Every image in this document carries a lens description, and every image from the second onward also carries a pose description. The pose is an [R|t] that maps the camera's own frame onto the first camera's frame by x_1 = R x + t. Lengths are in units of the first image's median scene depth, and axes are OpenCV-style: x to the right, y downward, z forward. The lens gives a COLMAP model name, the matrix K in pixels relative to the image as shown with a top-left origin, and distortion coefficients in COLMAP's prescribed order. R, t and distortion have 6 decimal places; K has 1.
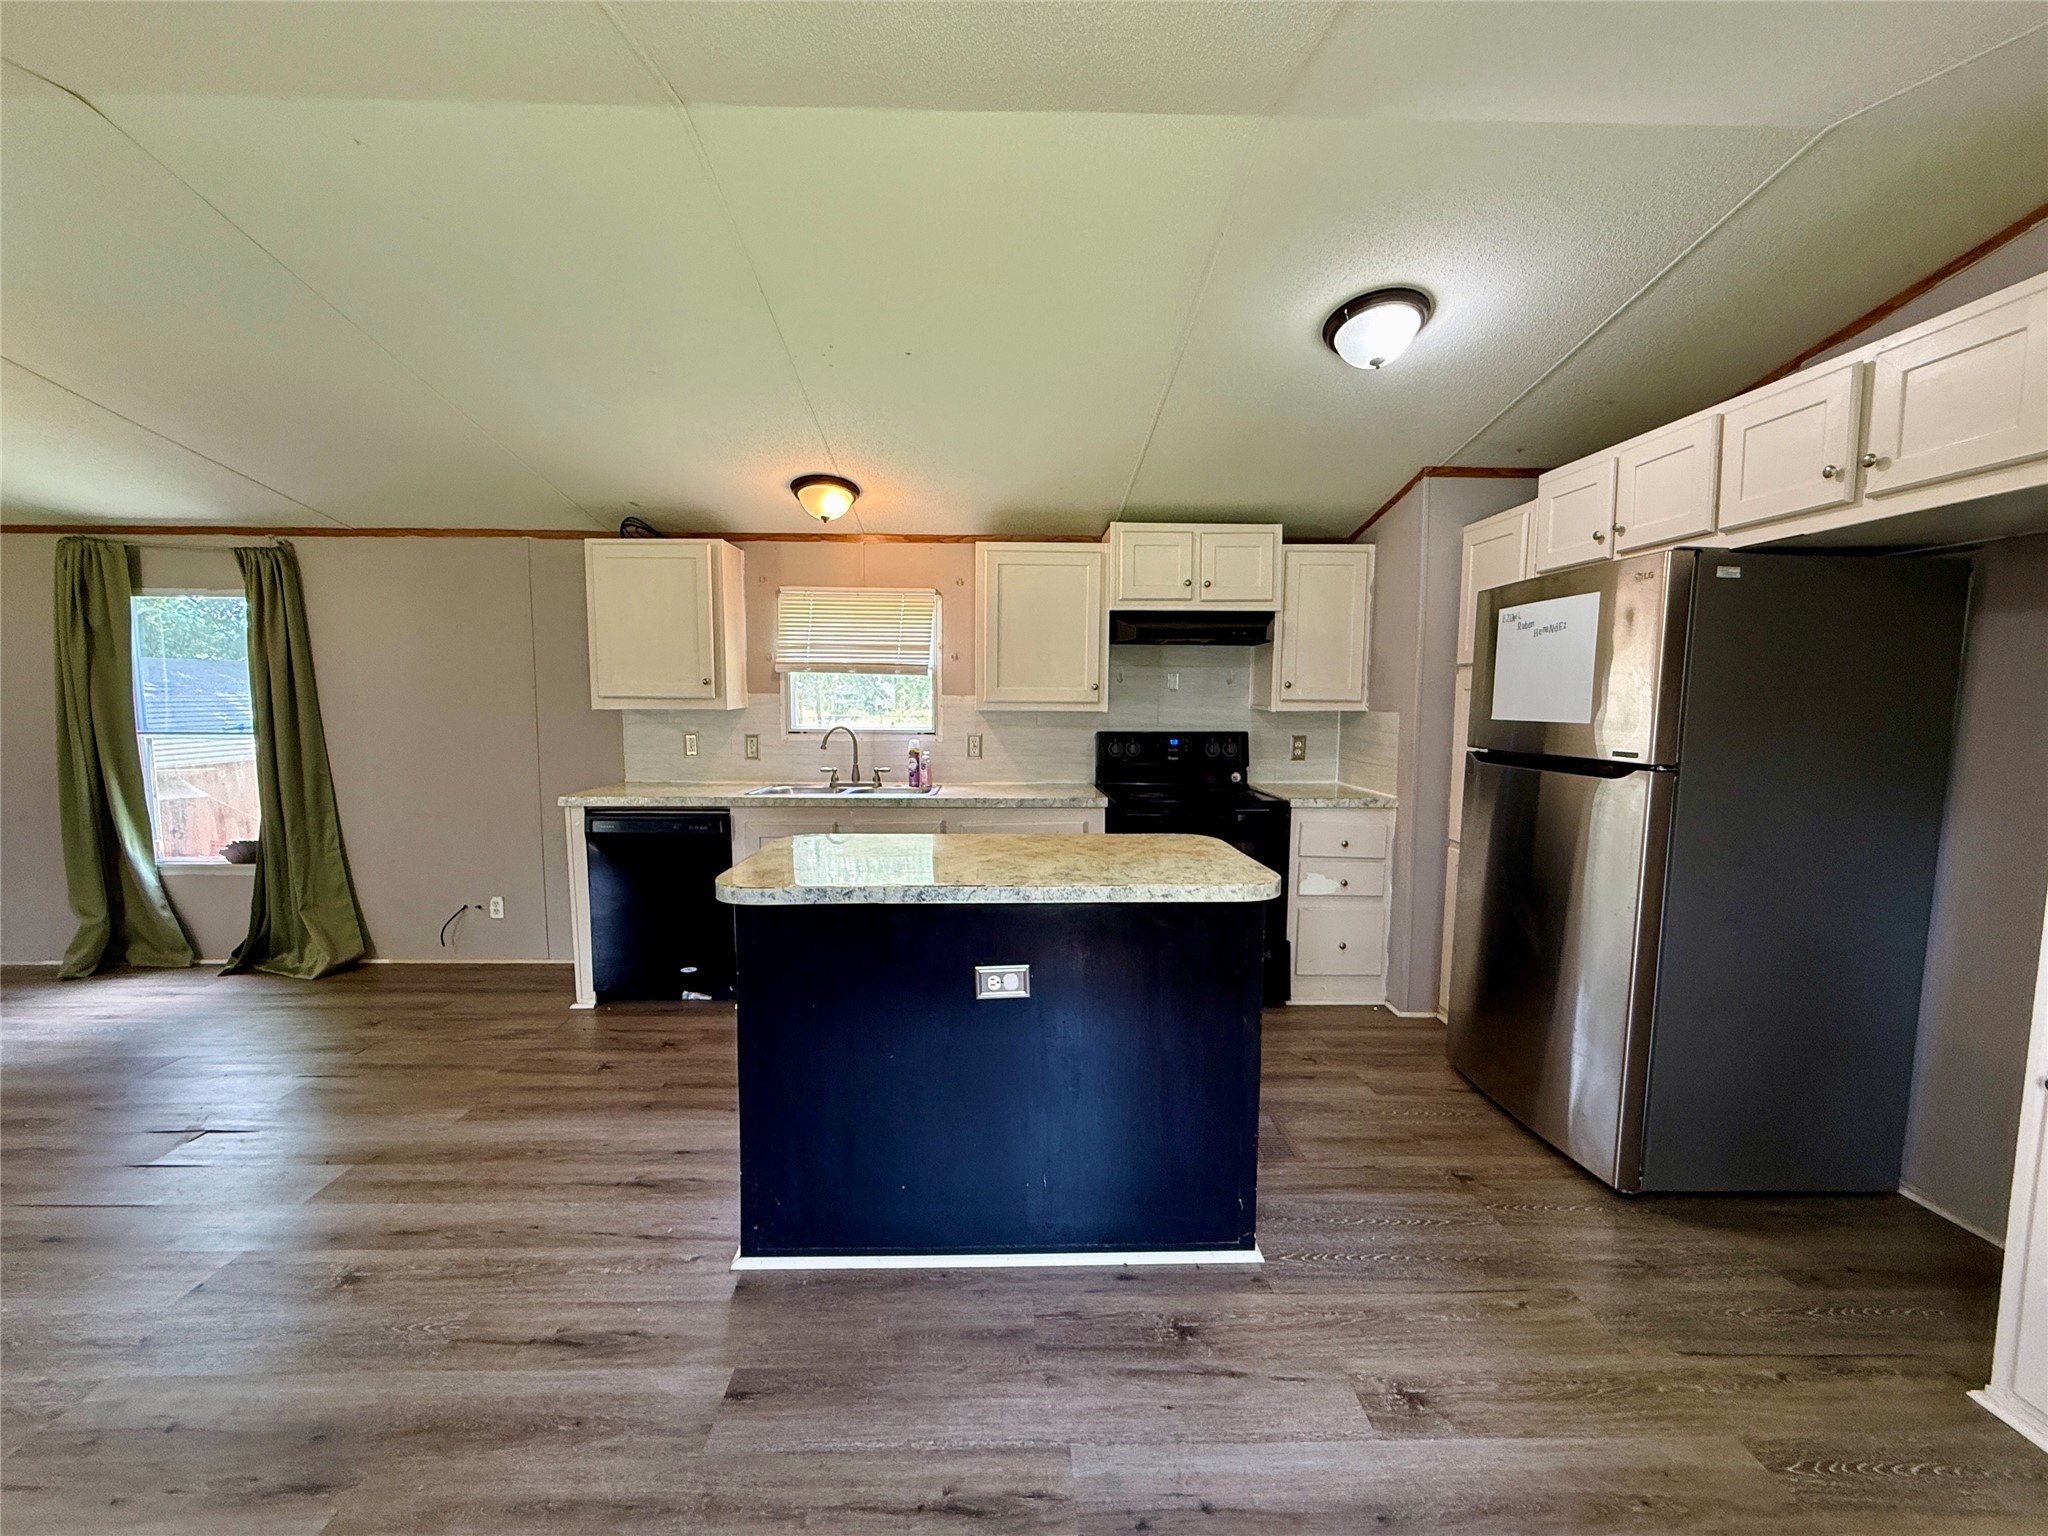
lens RADIAL K [[817.9, 0, 1017.8], [0, 817.9, 767.8], [0, 0, 1]] dist [-0.001850, 0.000503]
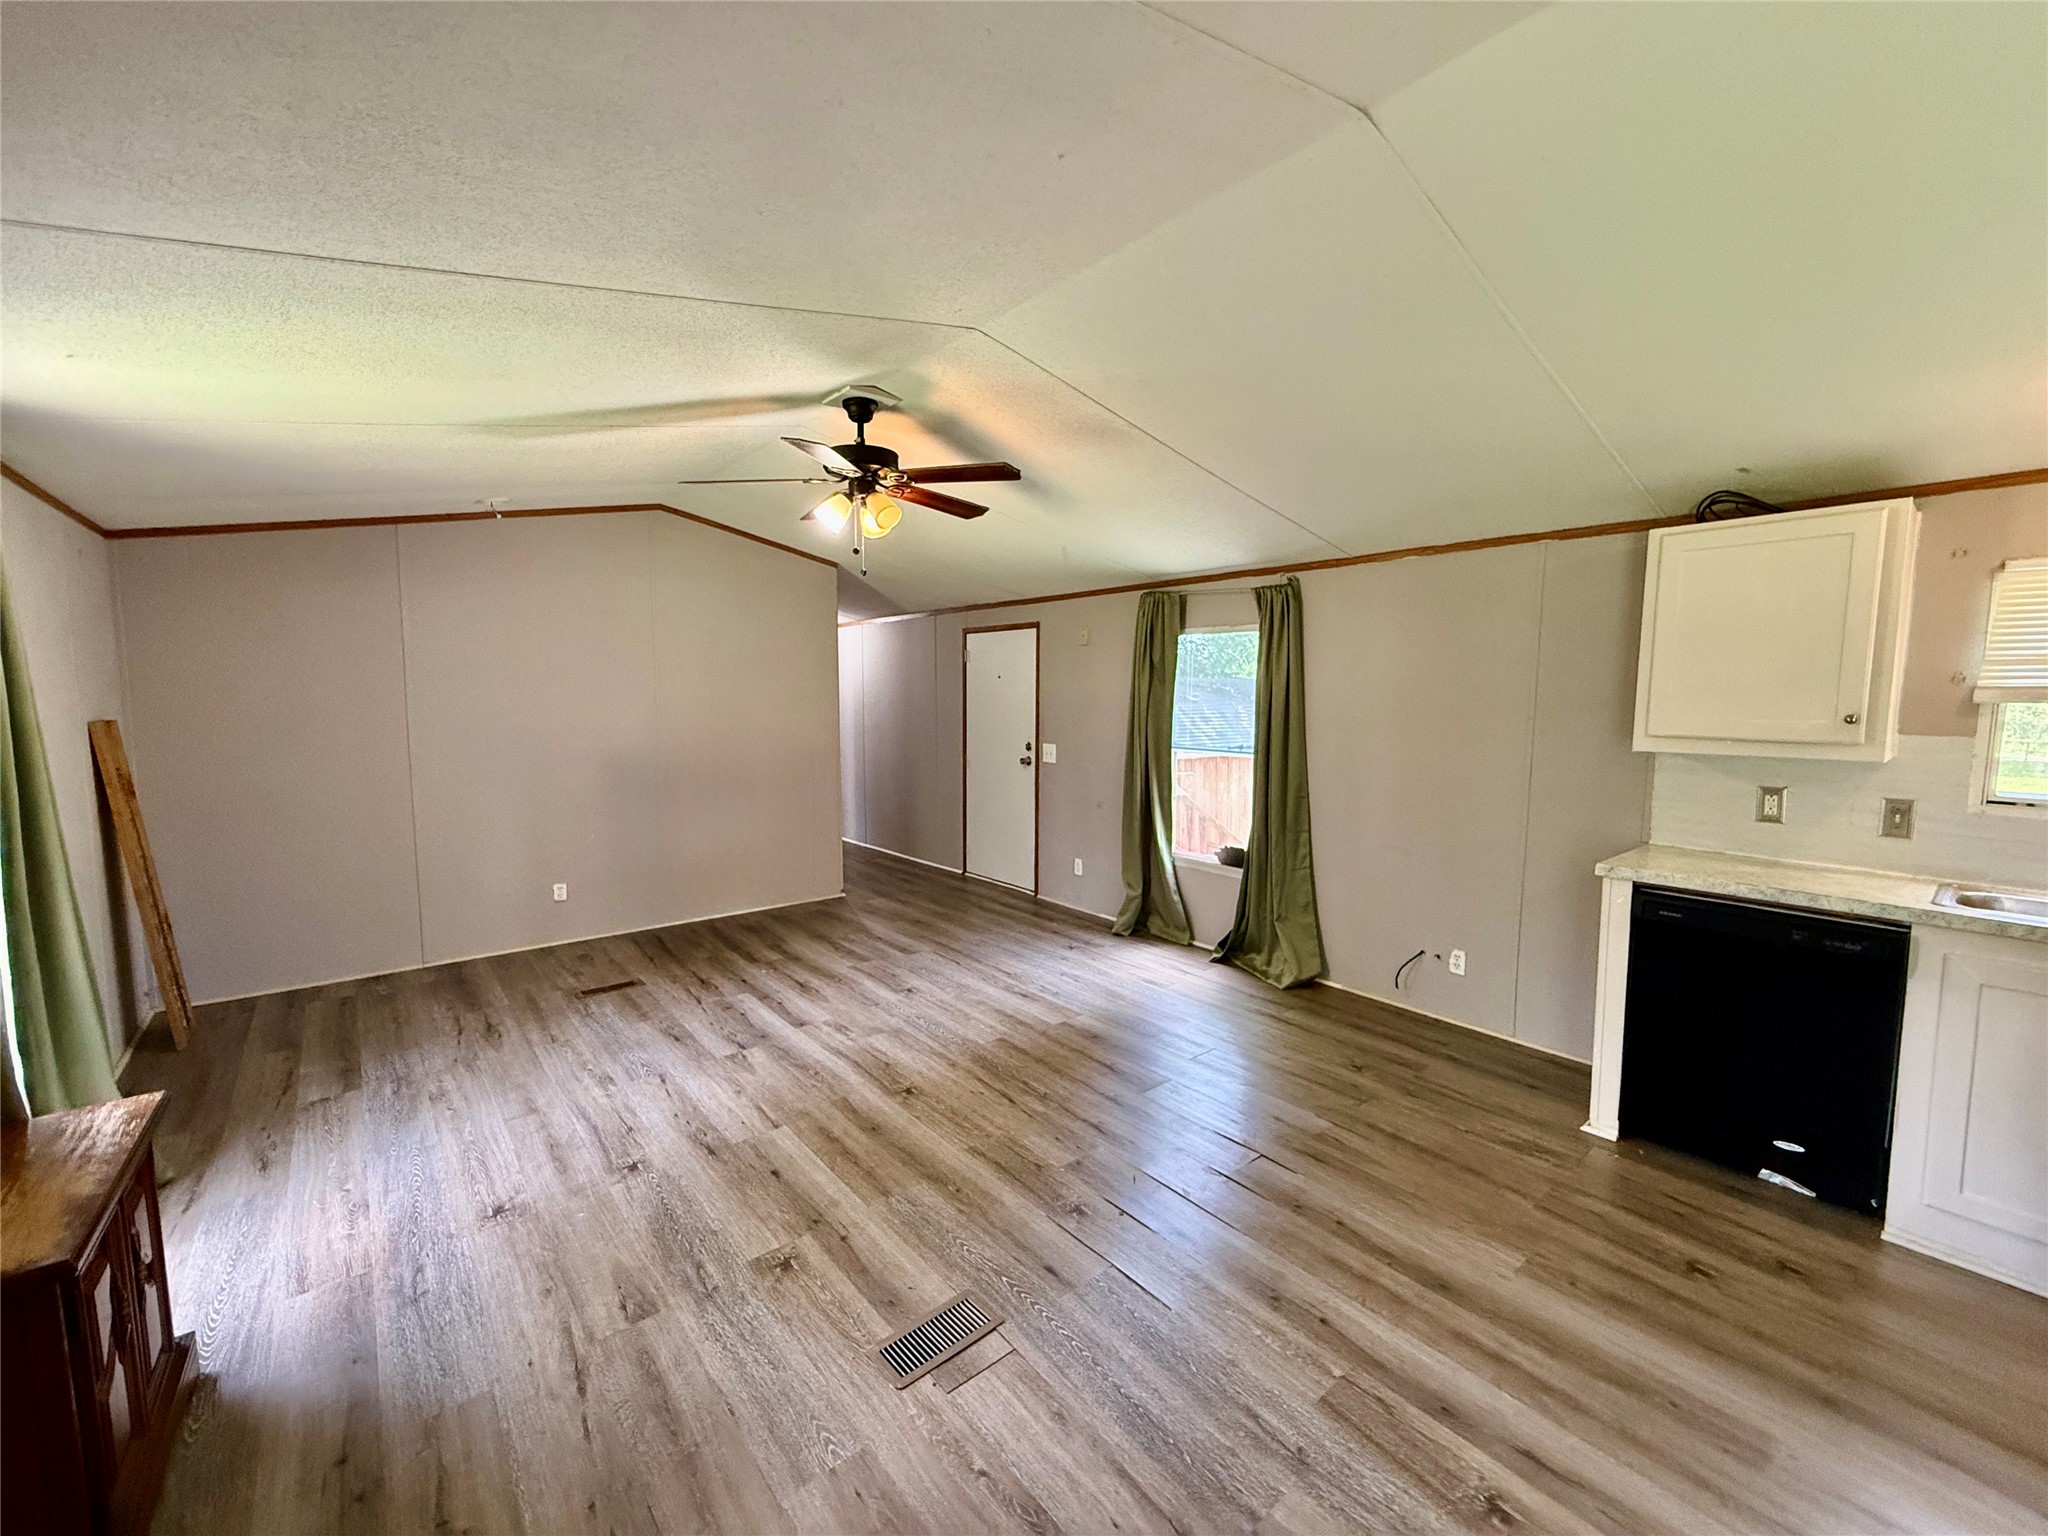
lens RADIAL K [[817.9, 0, 1016.7], [0, 817.9, 767.0], [0, 0, 1]] dist [-0.001850, 0.000503]
pose [[0.614929, 0.071639, -0.785322, -0.284933], [-0.076275, 0.996599, 0.031187, -0.037609], [0.784885, 0.040722, 0.618302, 0.067495]]
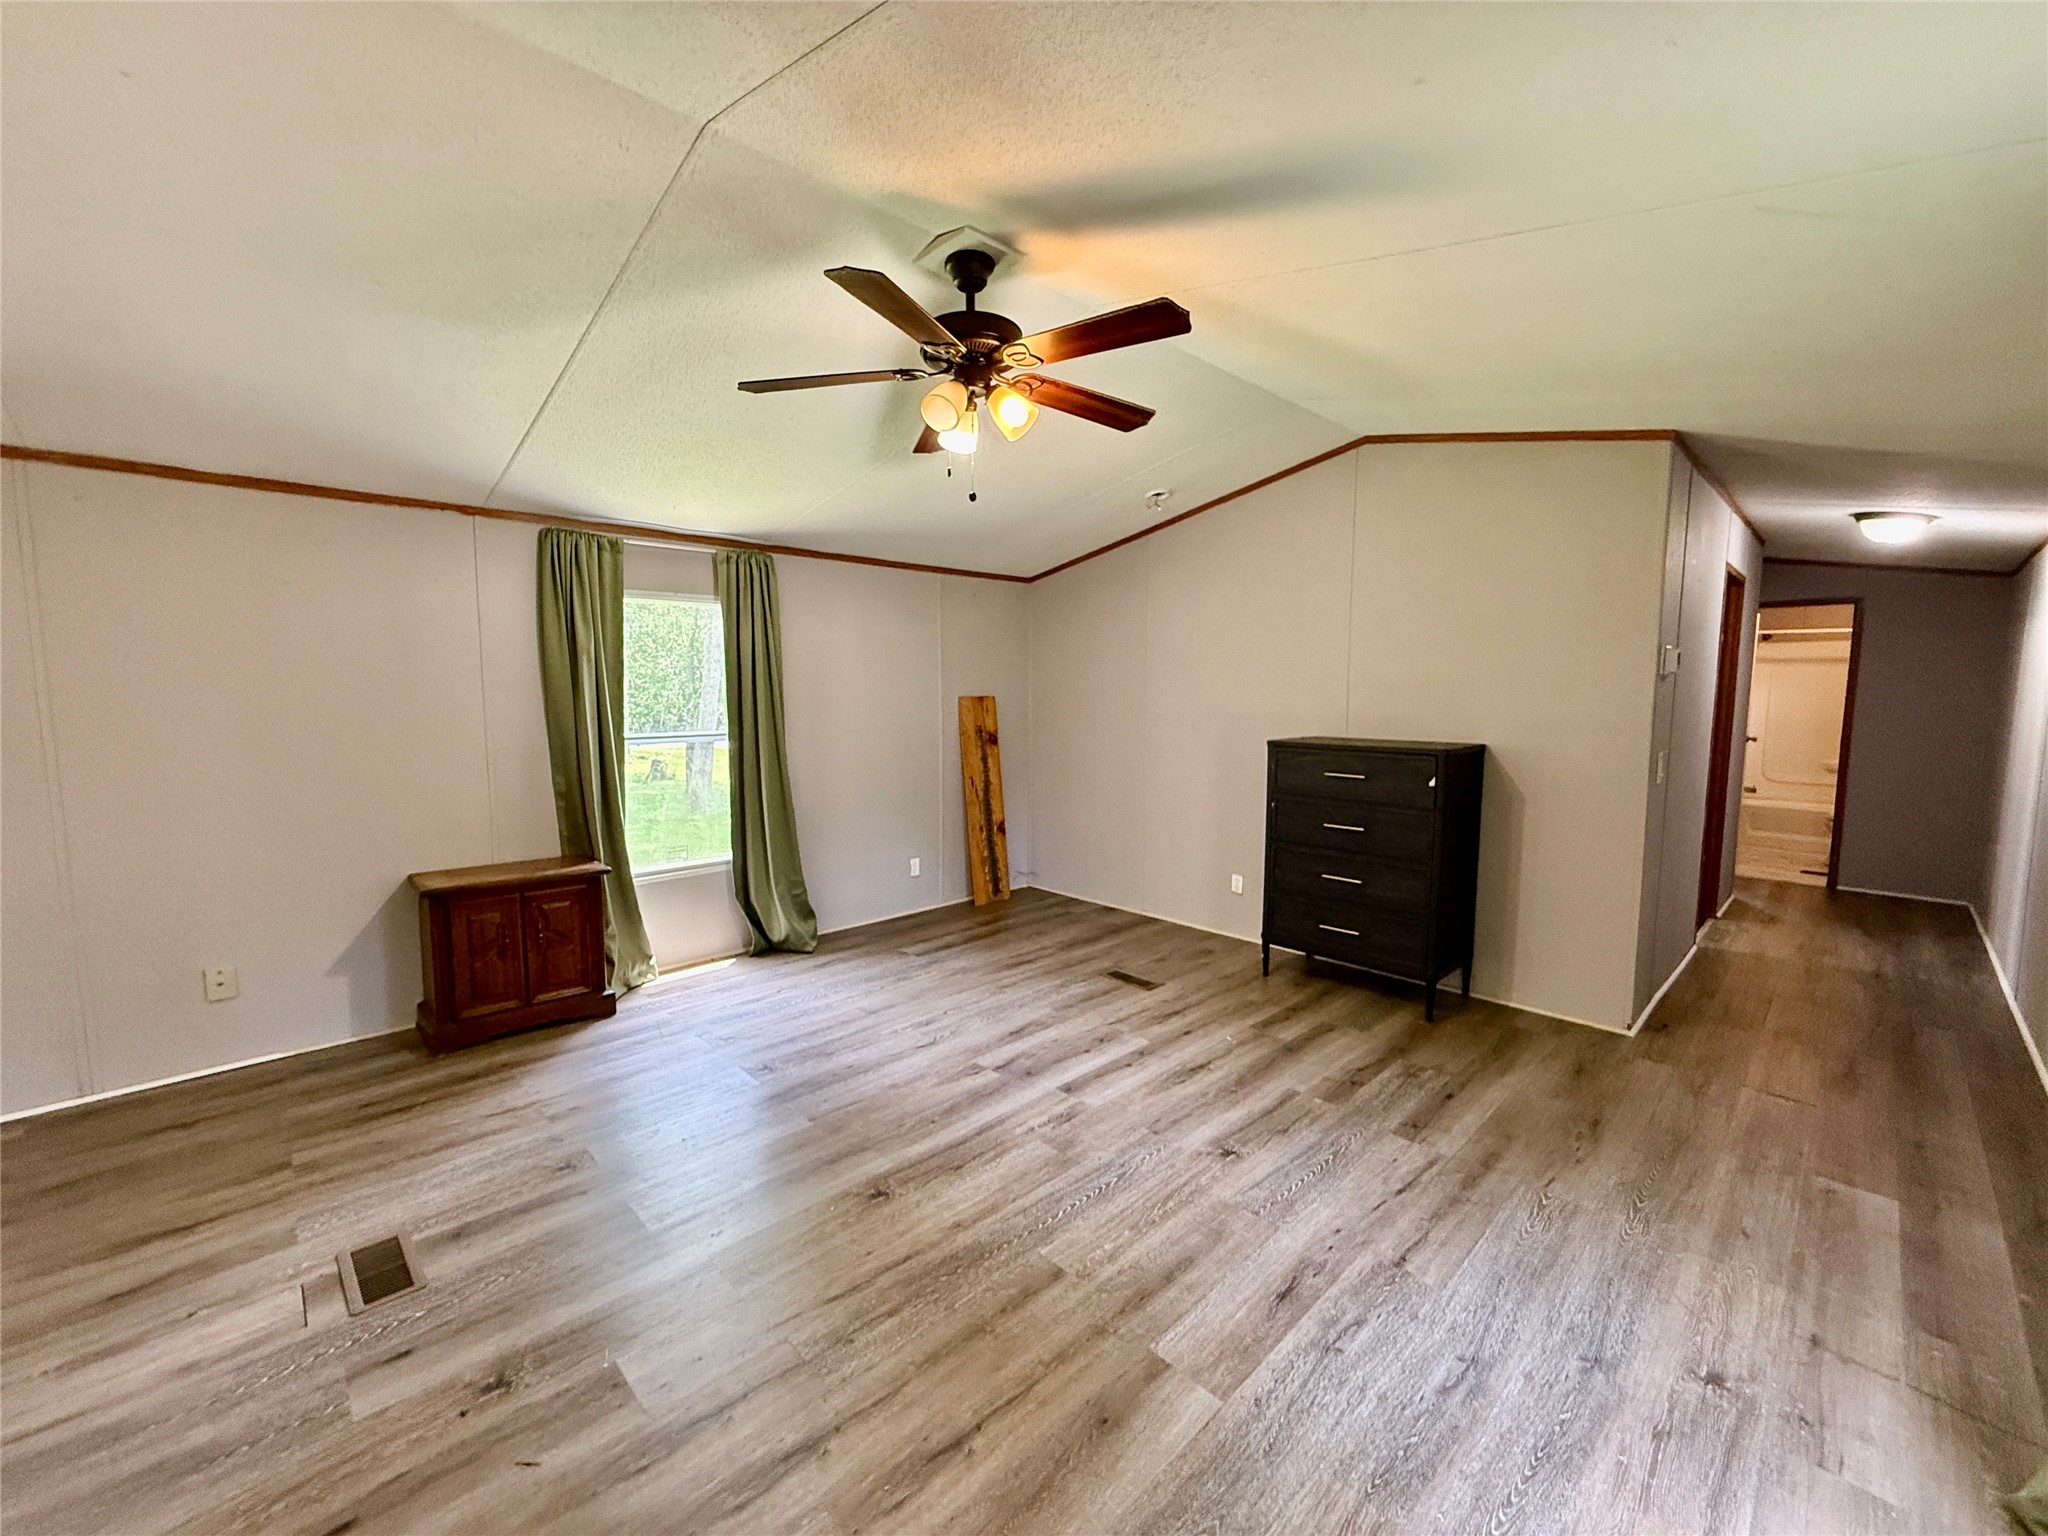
lens RADIAL K [[817.9, 0, 1014.9], [0, 817.9, 767.3], [0, 0, 1]] dist [-0.001850, 0.000503]
pose [[-0.743330, 0.060861, -0.666150, -0.670704], [-0.064654, 0.984653, 0.162105, -0.102274], [0.665793, 0.163567, -0.727988, 0.989368]]
